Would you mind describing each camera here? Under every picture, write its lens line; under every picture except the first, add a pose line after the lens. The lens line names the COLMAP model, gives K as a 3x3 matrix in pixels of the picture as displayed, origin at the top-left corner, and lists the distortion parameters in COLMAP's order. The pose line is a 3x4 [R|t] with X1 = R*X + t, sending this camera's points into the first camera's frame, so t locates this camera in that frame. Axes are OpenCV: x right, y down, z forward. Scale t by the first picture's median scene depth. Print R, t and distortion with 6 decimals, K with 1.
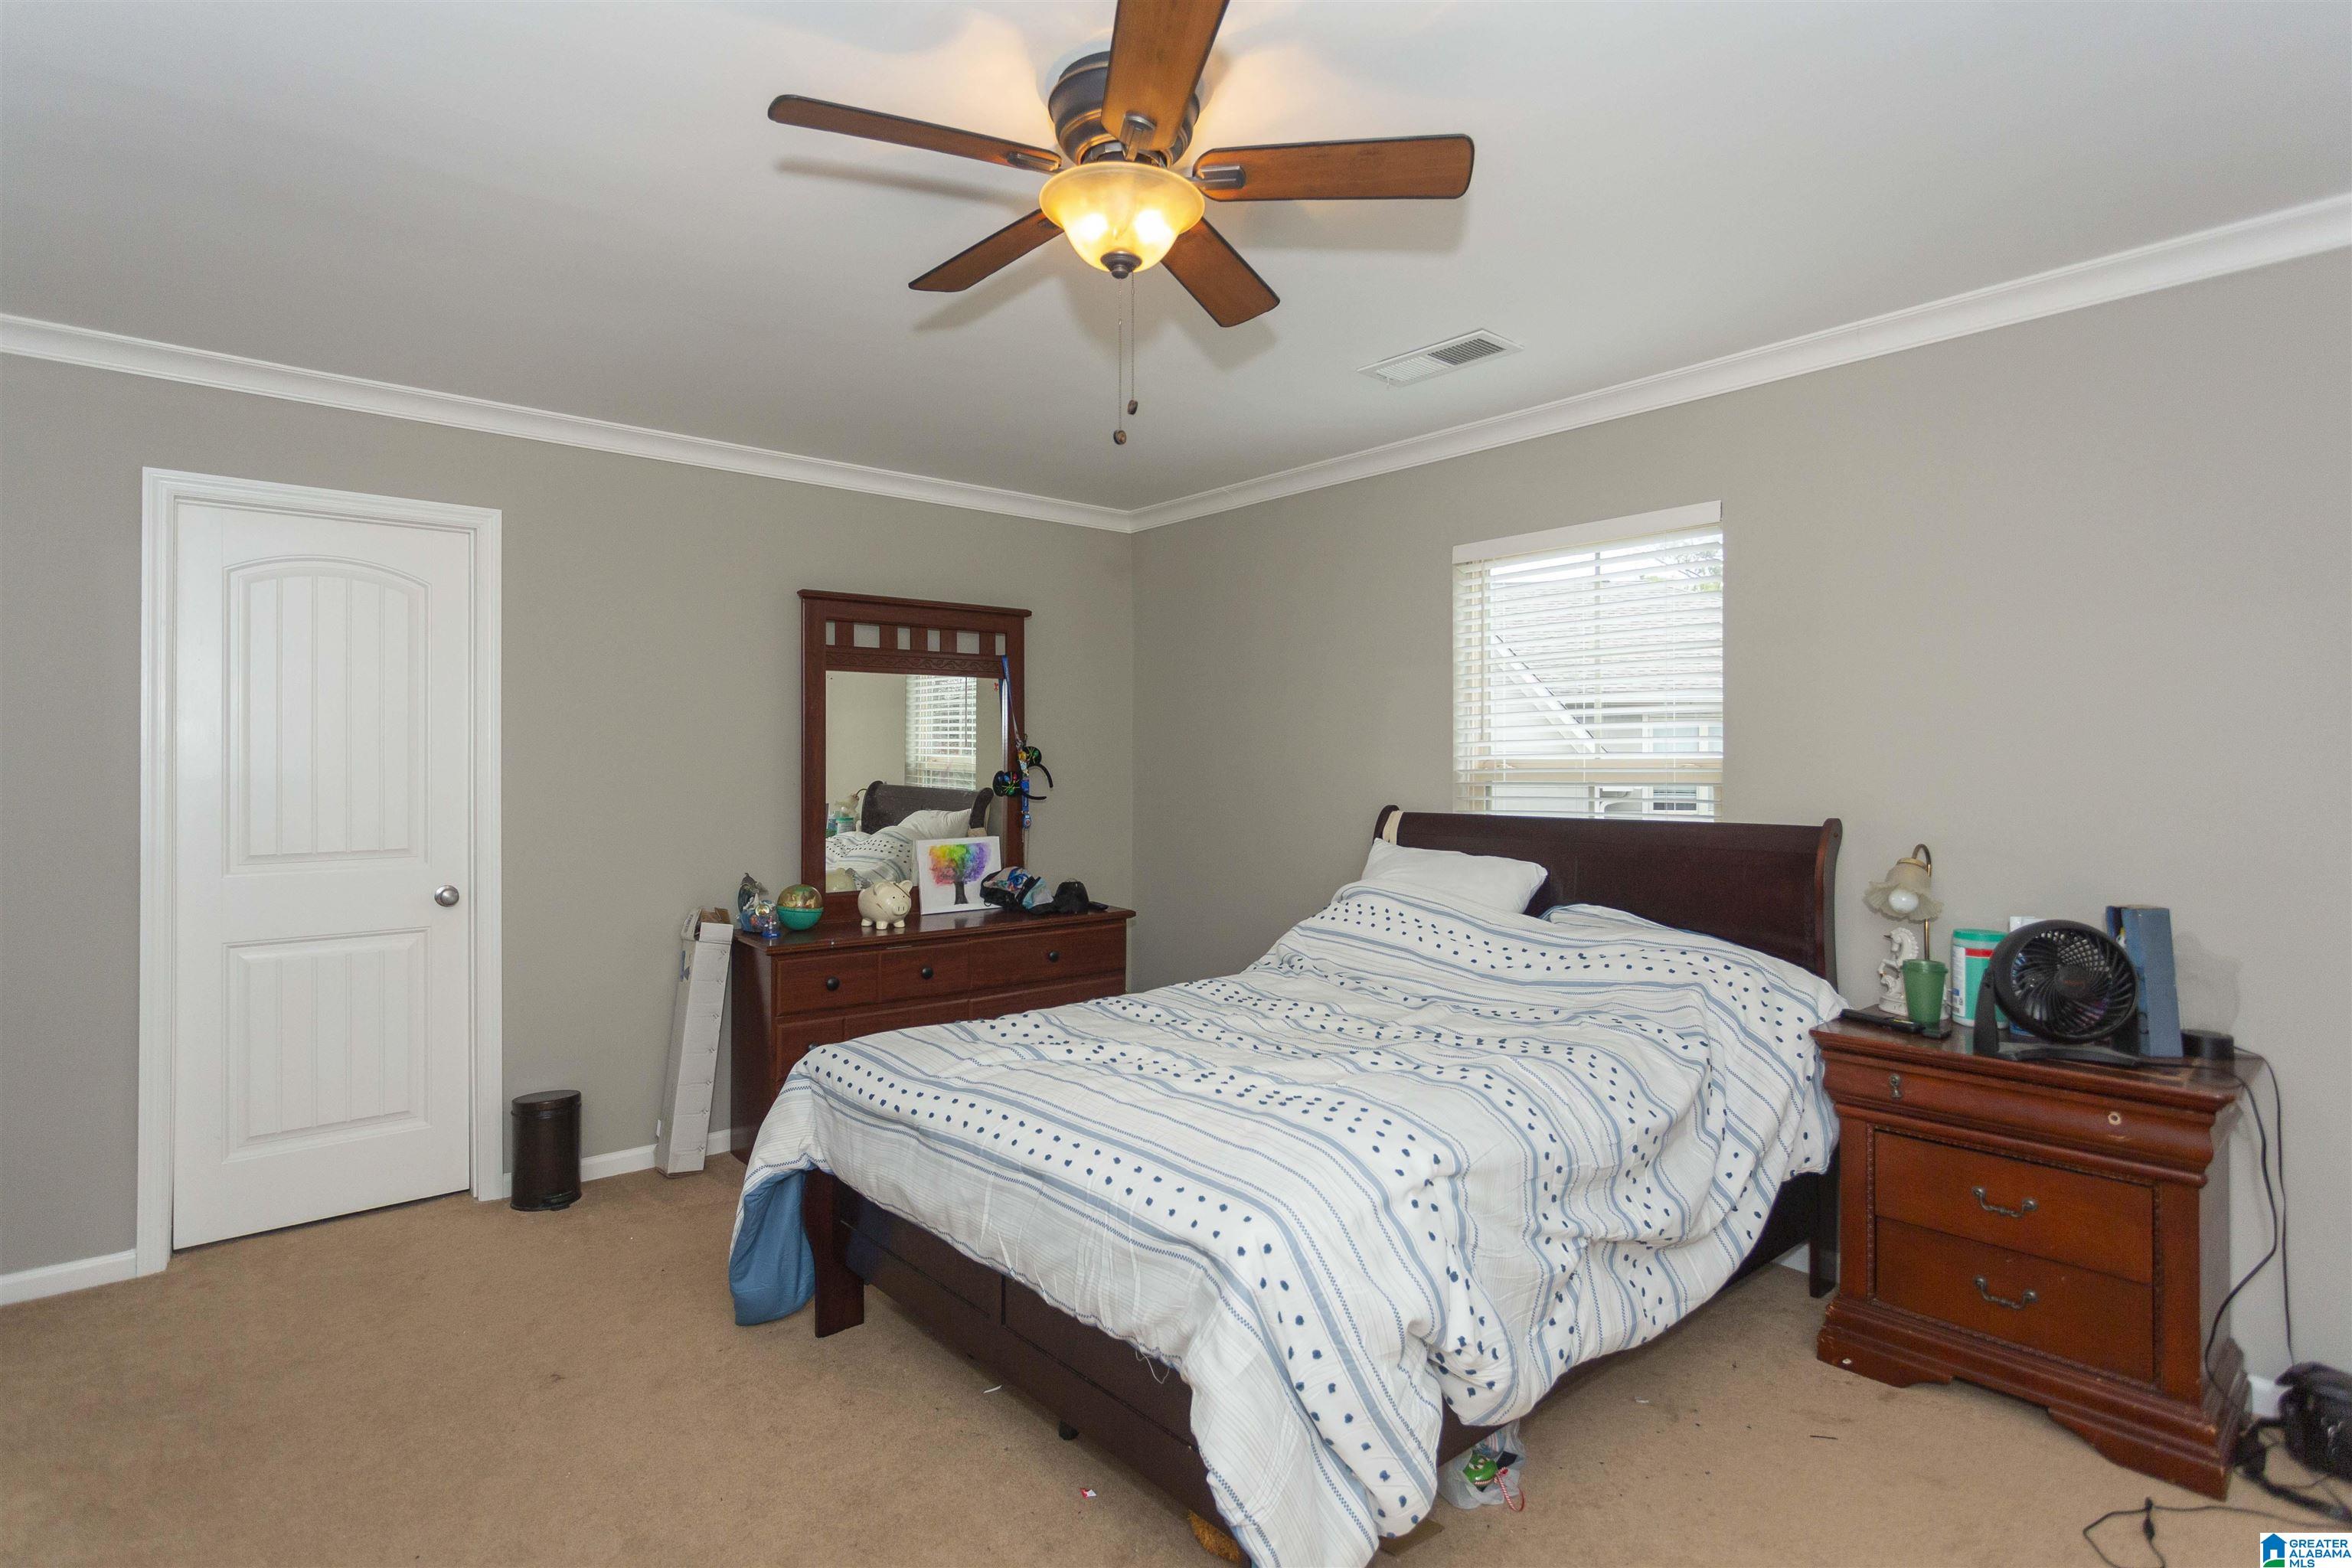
lens RADIAL K [[1165.7, 0, 1168.6], [0, 1165.7, 760.5], [0, 0, 1]] dist [-0.025126, 0.000416]
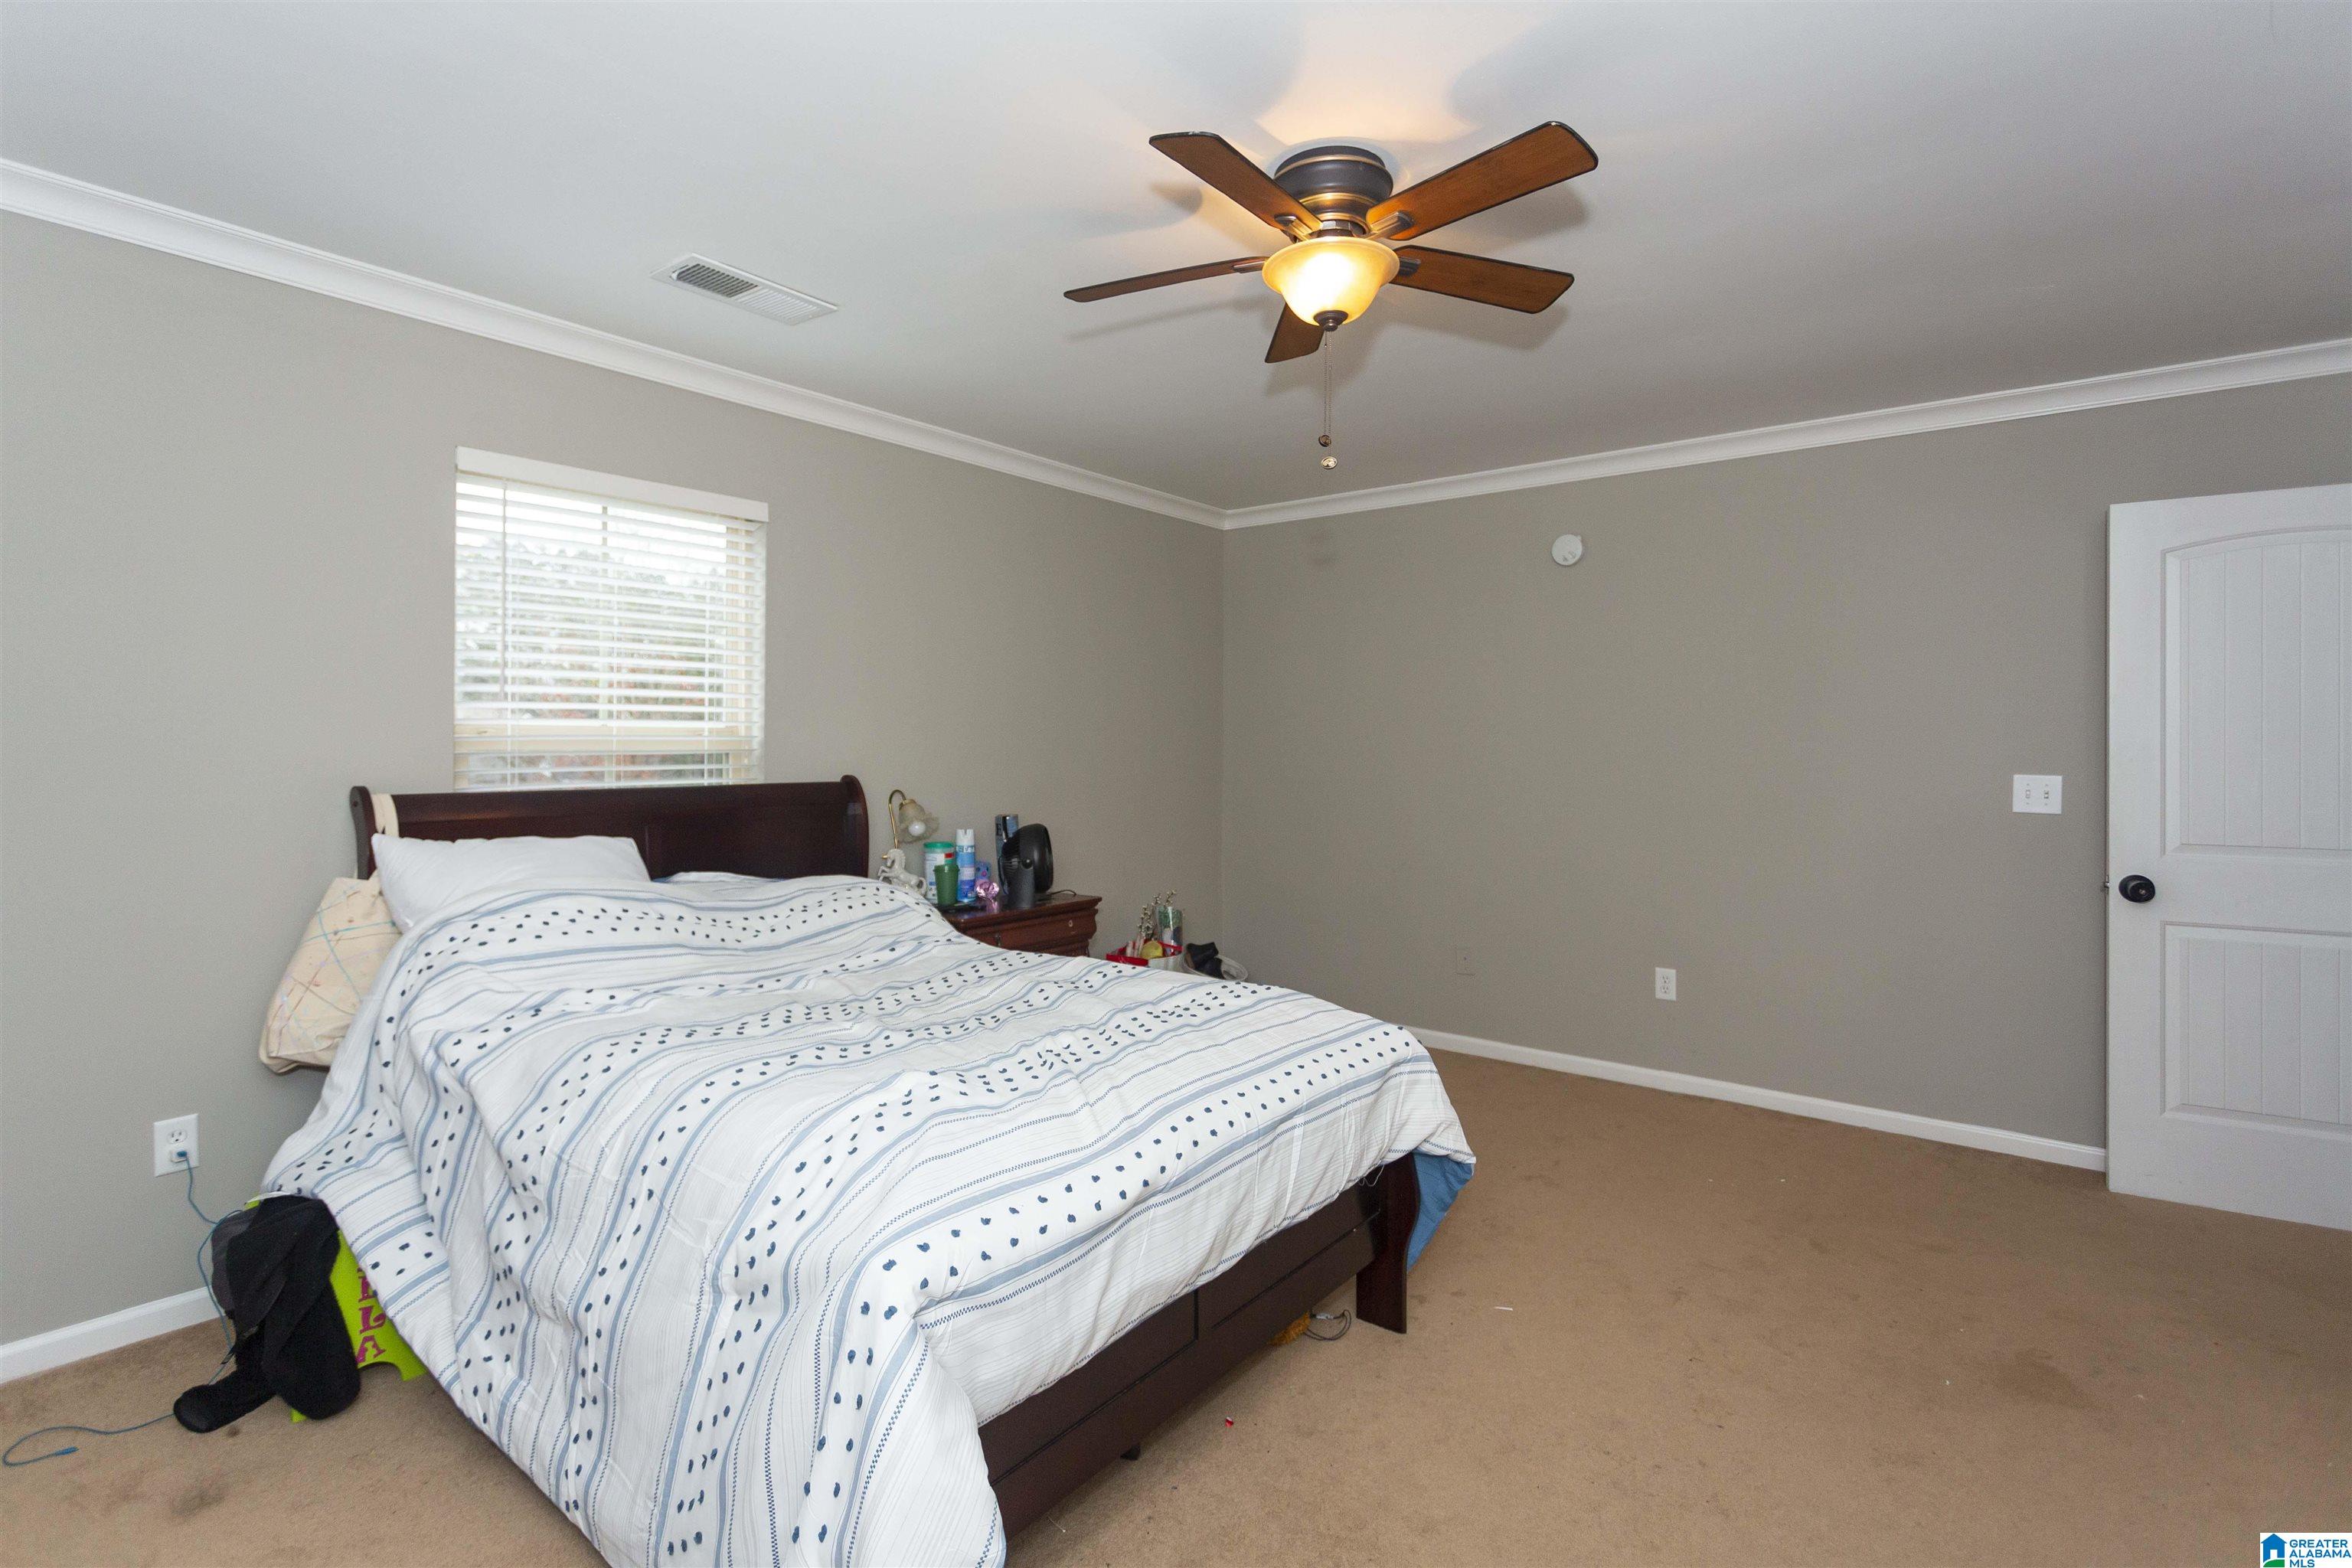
lens RADIAL K [[1123.9, 0, 1143.2], [0, 1123.9, 760.7], [0, 0, 1]] dist [0.007773, 0.000006]
pose [[-0.158319, -0.015710, 0.987263, -0.676602], [-0.008891, 0.999856, 0.014484, 0.010979], [-0.987348, -0.006484, -0.158436, 0.796067]]
